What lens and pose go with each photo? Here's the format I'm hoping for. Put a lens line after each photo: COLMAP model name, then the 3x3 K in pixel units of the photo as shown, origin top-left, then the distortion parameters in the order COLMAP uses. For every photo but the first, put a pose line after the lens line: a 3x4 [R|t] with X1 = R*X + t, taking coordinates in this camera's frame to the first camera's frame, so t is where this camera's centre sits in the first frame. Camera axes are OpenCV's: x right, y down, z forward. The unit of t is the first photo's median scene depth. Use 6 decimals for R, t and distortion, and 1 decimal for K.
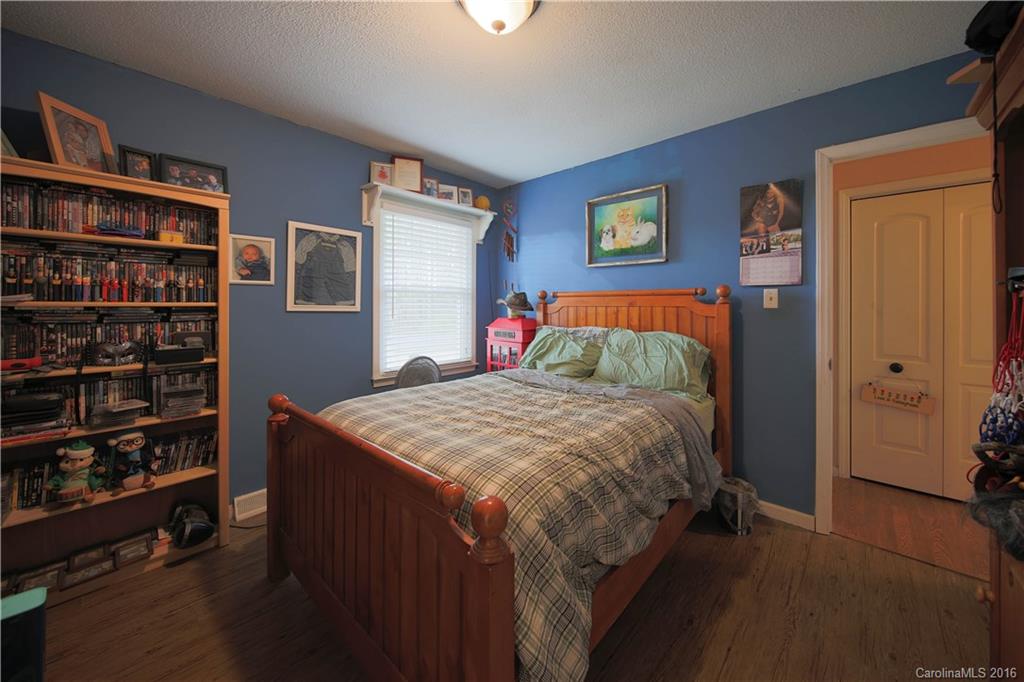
lens RADIAL K [[374.9, 0, 509.6], [0, 374.9, 301.6], [0, 0, 1]] dist [-0.000096, 0.000009]
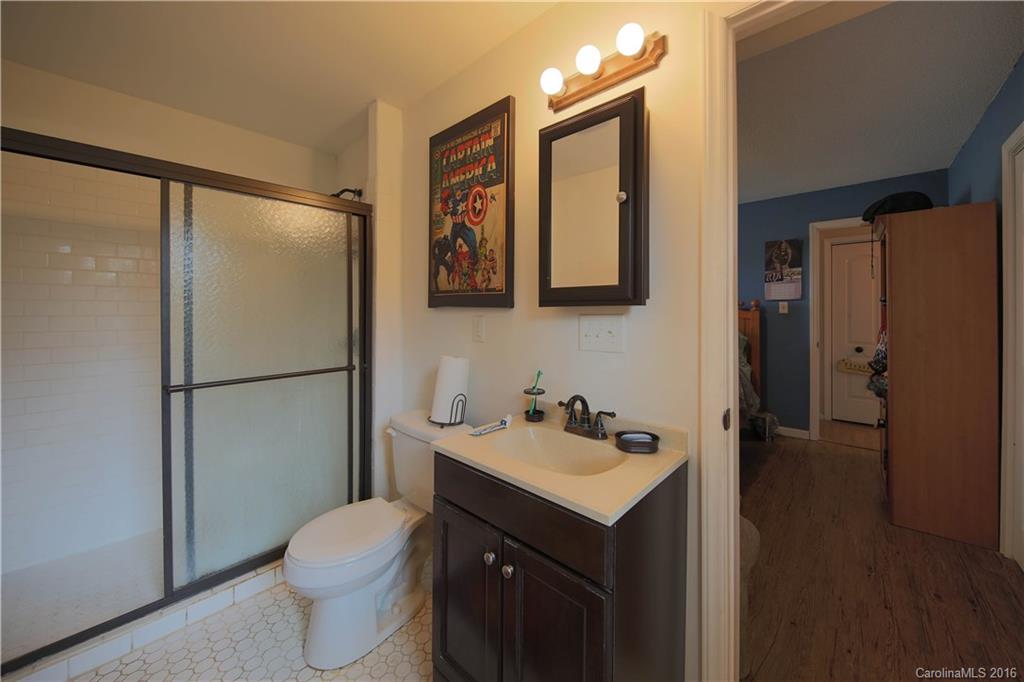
lens RADIAL K [[364.8, 0, 523.7], [0, 364.8, 309.7], [0, 0, 1]] dist [-0.000188, 0.008287]
pose [[0.999744, -0.003820, 0.022303, -0.534023], [0.003746, 0.999987, 0.003391, -0.008787], [-0.022316, -0.003307, 0.999746, -0.651601]]
